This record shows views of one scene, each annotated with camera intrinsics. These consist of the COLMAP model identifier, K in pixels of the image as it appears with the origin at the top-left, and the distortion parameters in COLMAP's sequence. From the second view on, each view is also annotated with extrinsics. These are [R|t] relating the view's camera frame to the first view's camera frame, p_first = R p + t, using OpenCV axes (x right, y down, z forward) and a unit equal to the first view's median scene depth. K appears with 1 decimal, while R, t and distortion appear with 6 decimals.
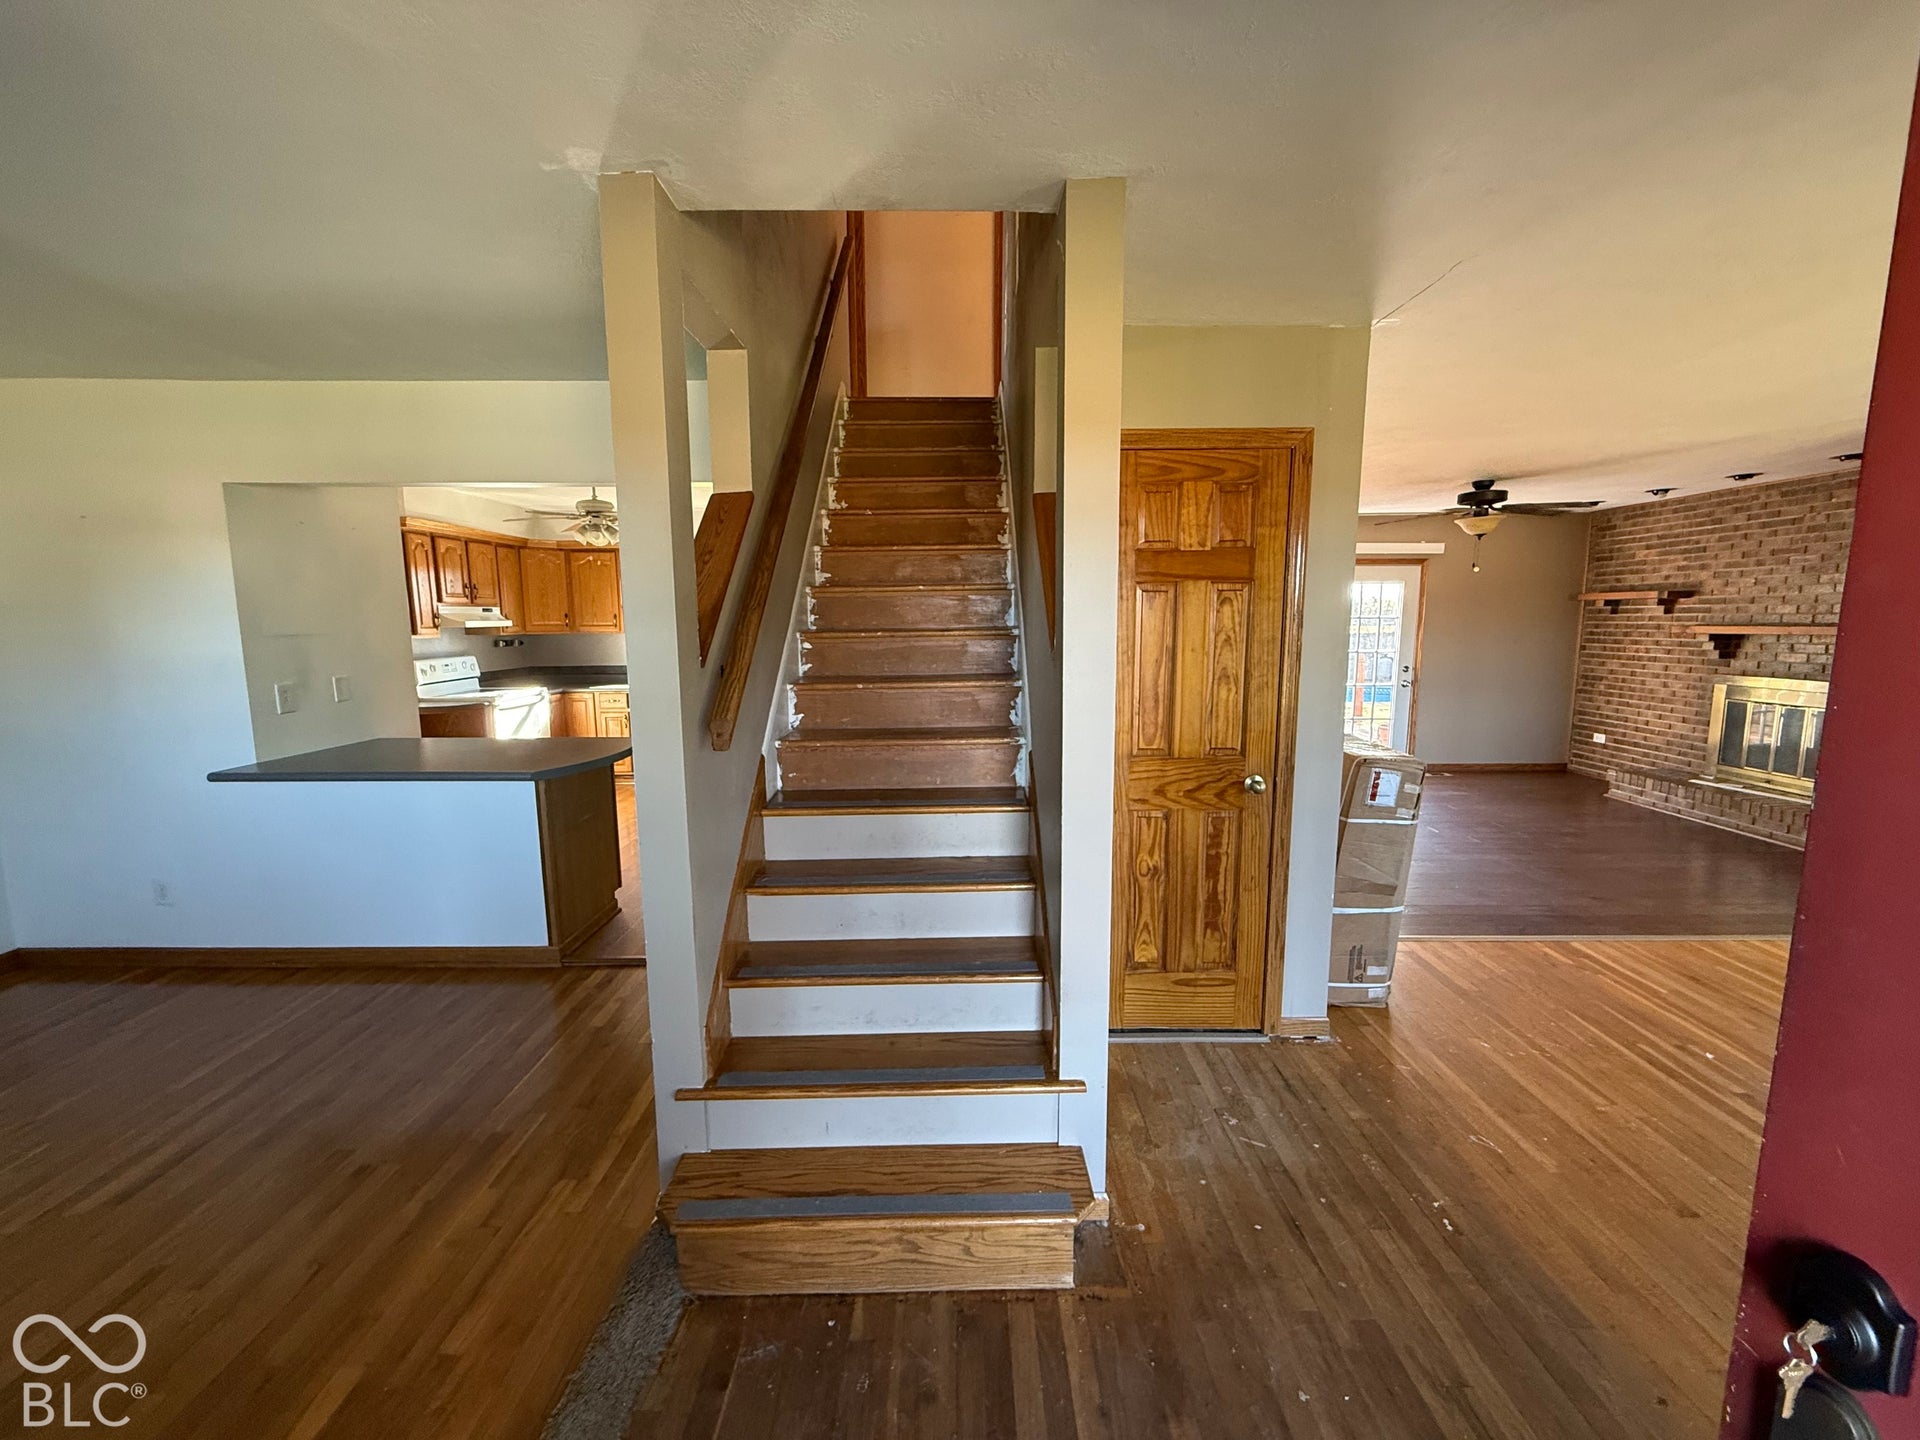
lens RADIAL K [[764.1, 0, 955.9], [0, 764.1, 721.8], [0, 0, 1]] dist [0.000504, -0.000324]
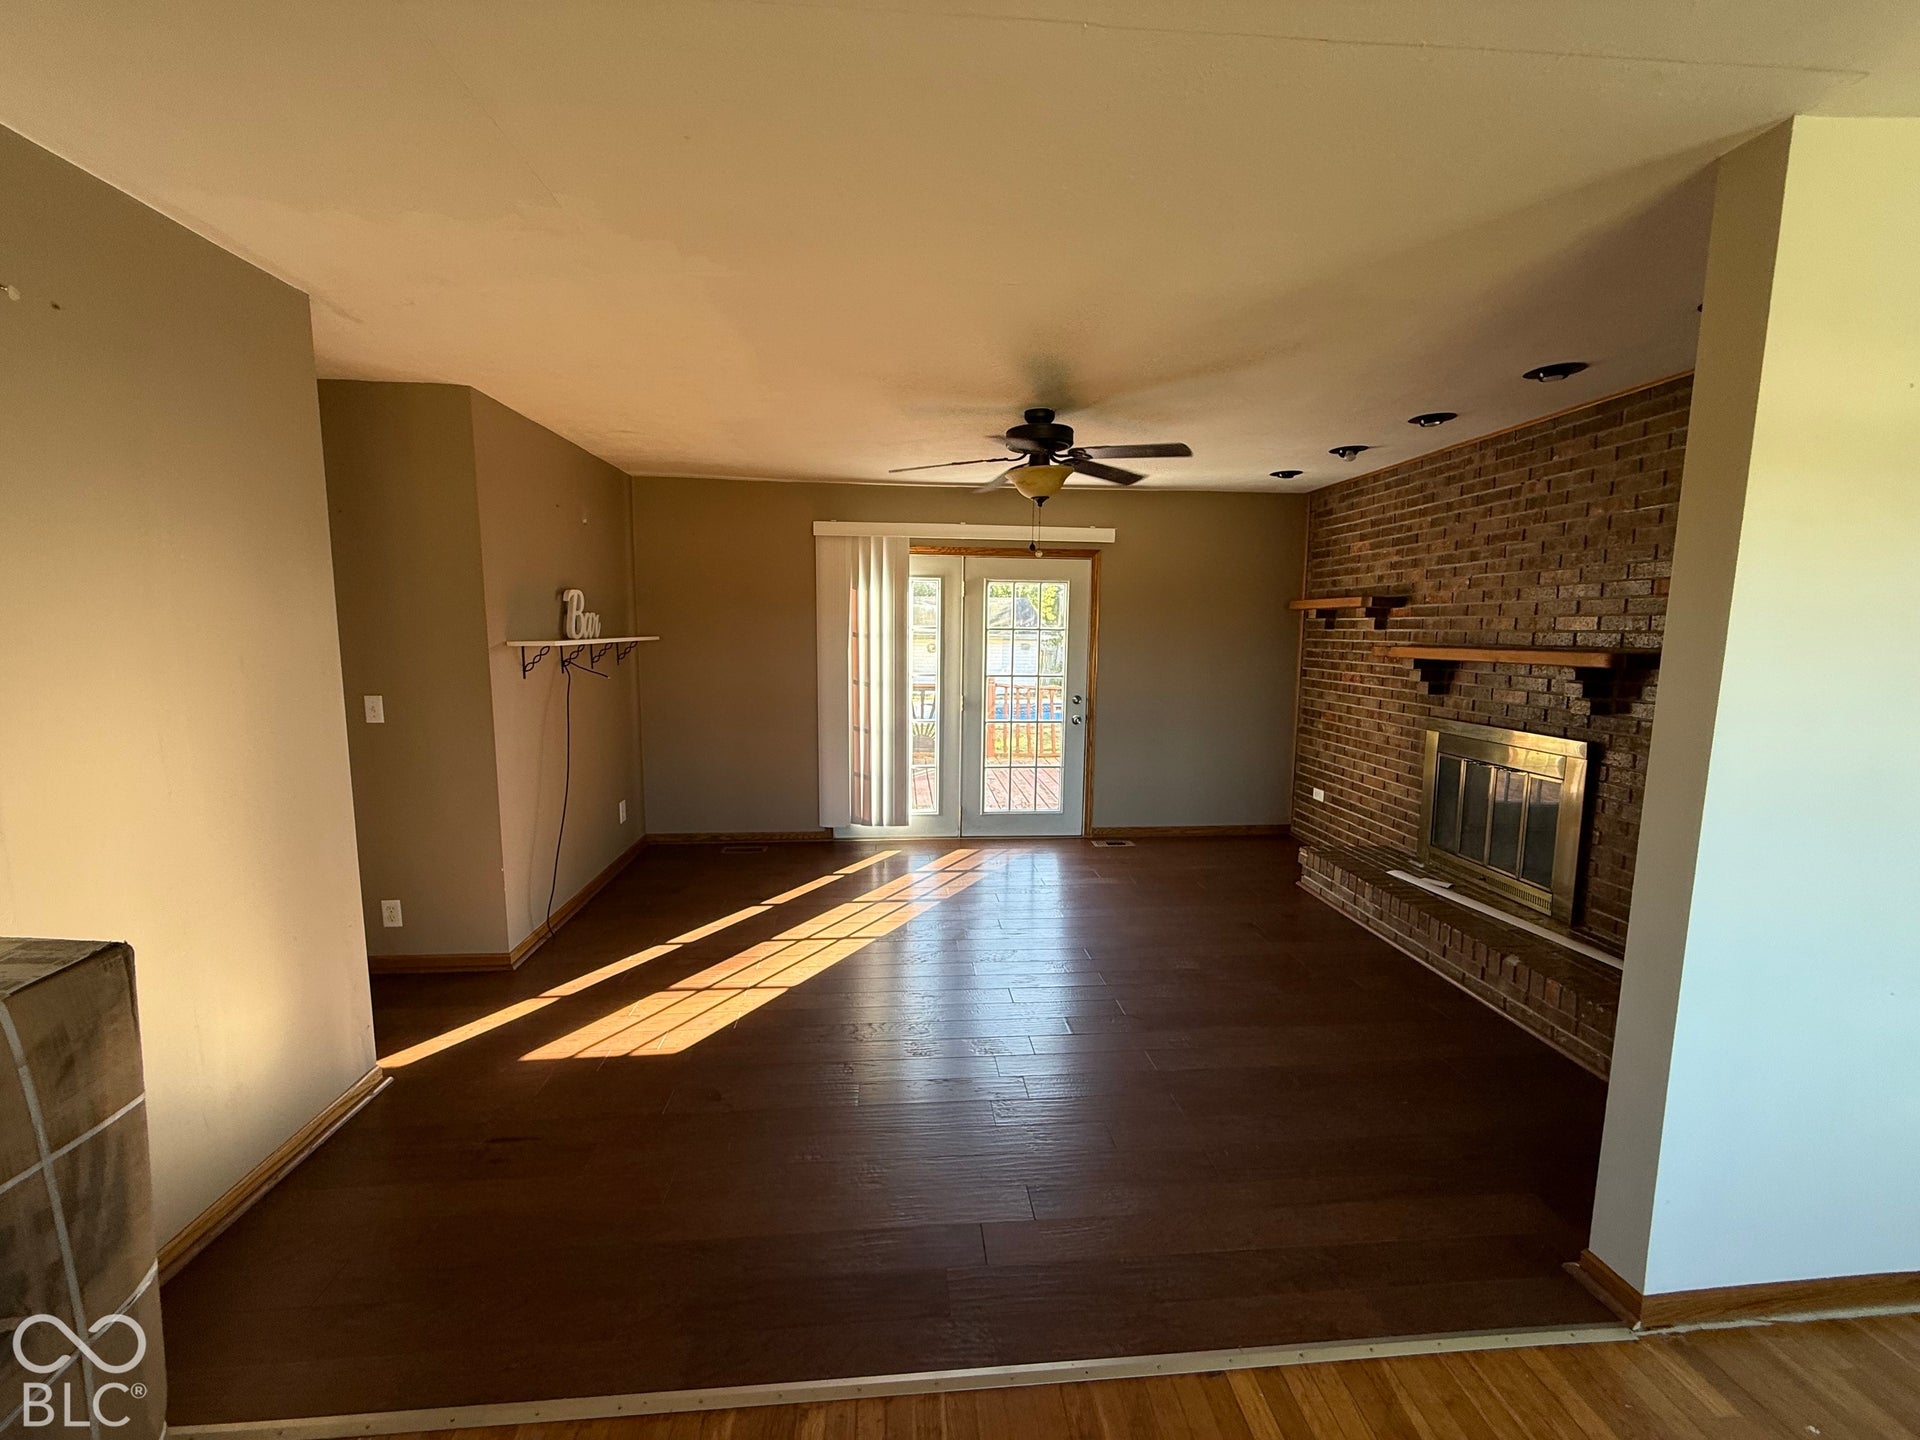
lens RADIAL K [[764.1, 0, 955.9], [0, 764.1, 721.8], [0, 0, 1]] dist [0.000504, -0.000324]
pose [[0.995876, 0.003011, 0.090679, 0.521906], [-0.002019, 0.999937, -0.011038, -0.050328], [-0.090707, 0.010810, 0.995819, 0.357627]]
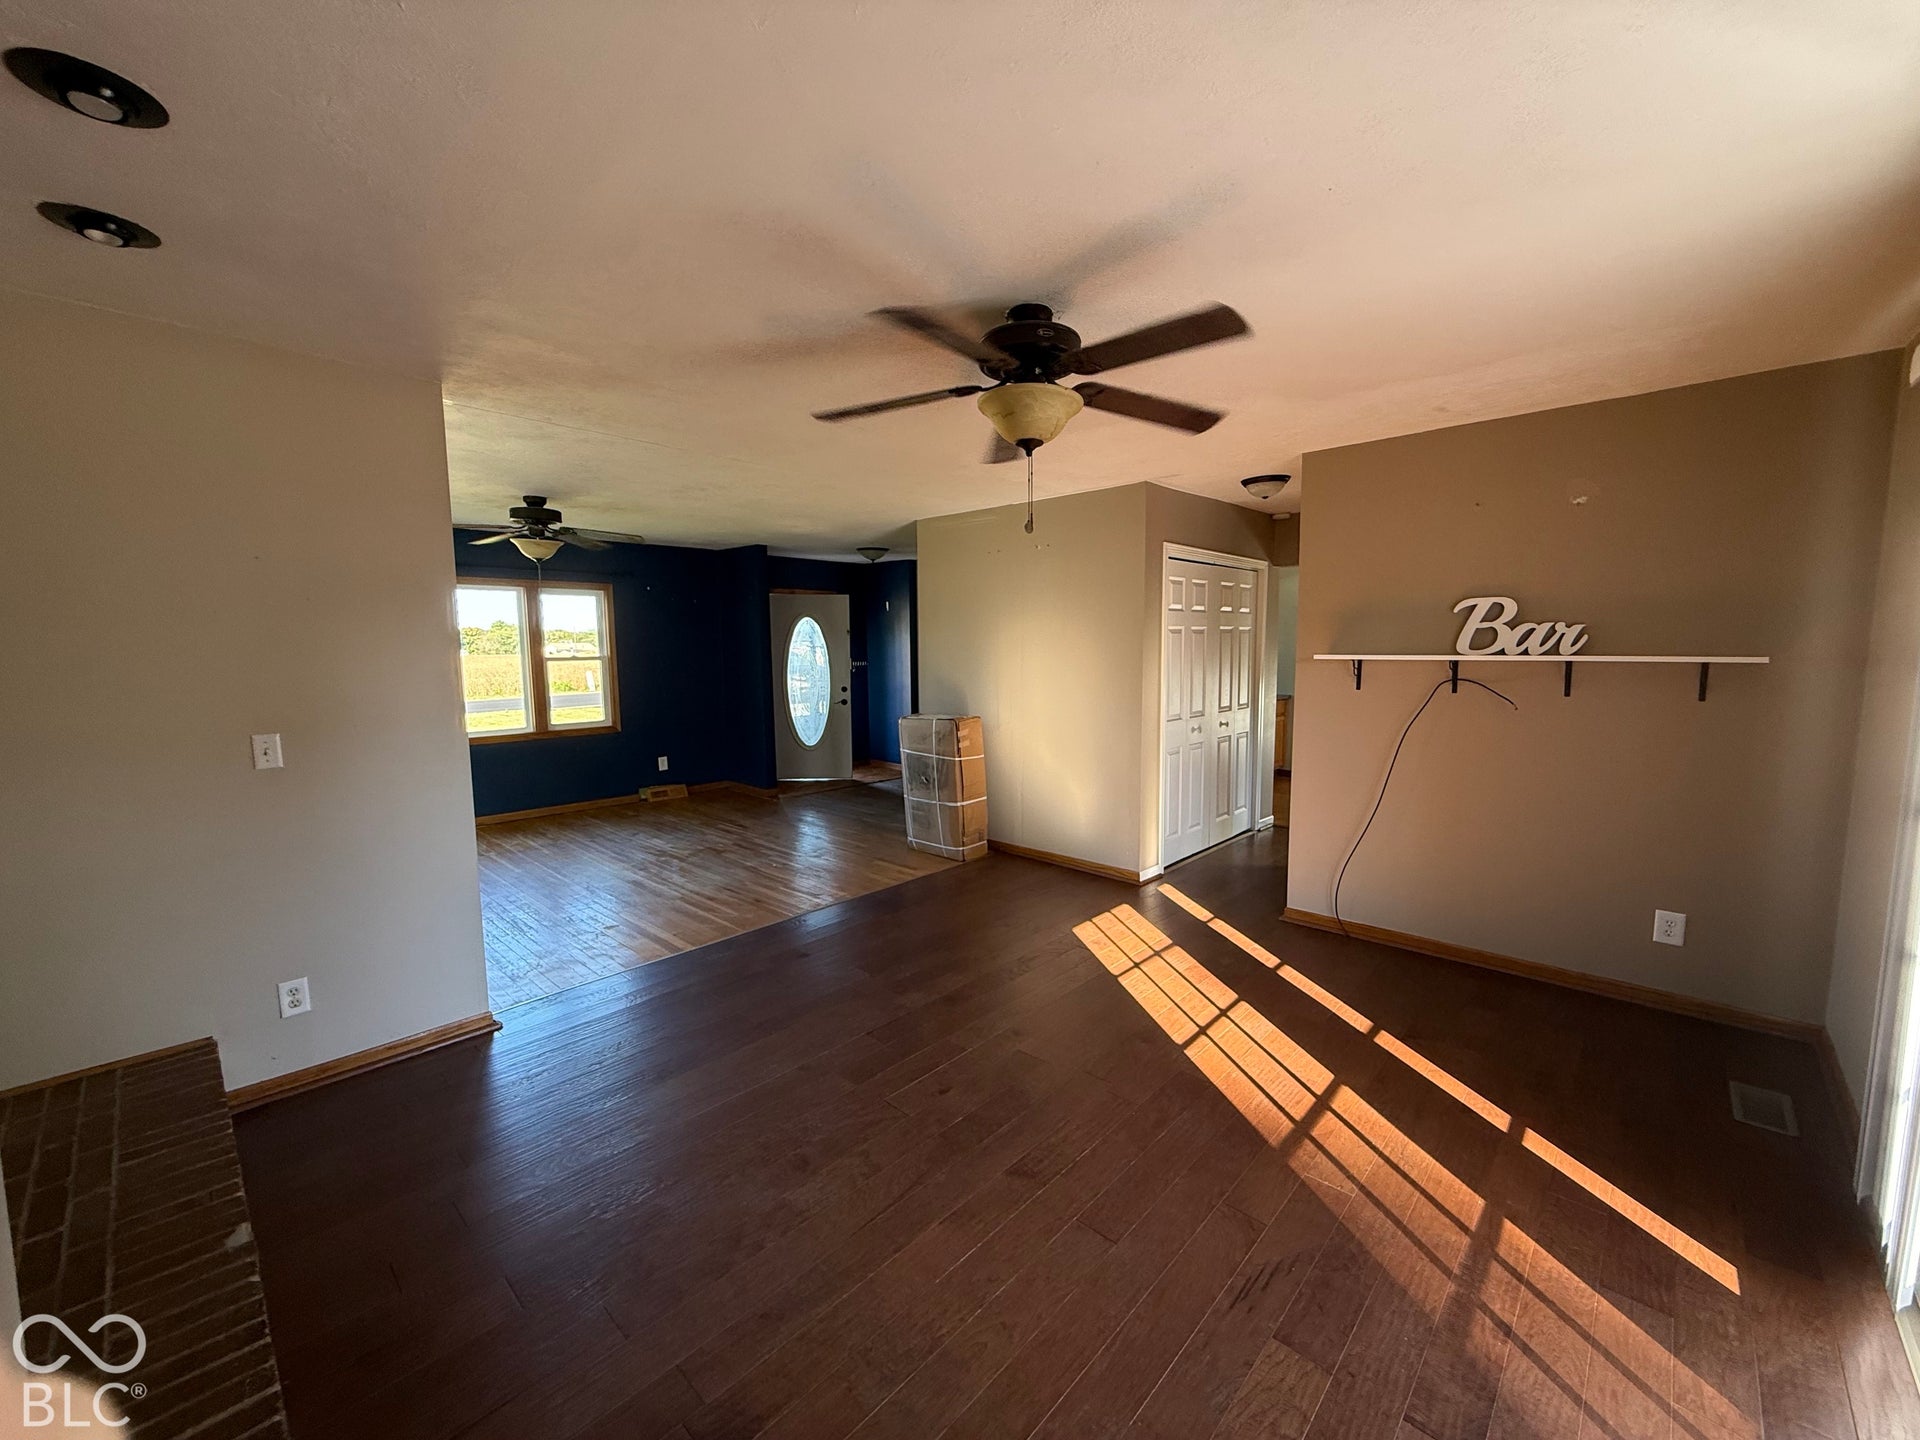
lens RADIAL K [[764.1, 0, 955.9], [0, 764.1, 721.8], [0, 0, 1]] dist [0.000504, -0.000324]
pose [[-0.683828, 0.084814, -0.724697, 0.954437], [-0.087611, 0.976491, 0.196953, -0.163764], [0.724364, 0.198173, -0.660321, 1.188157]]
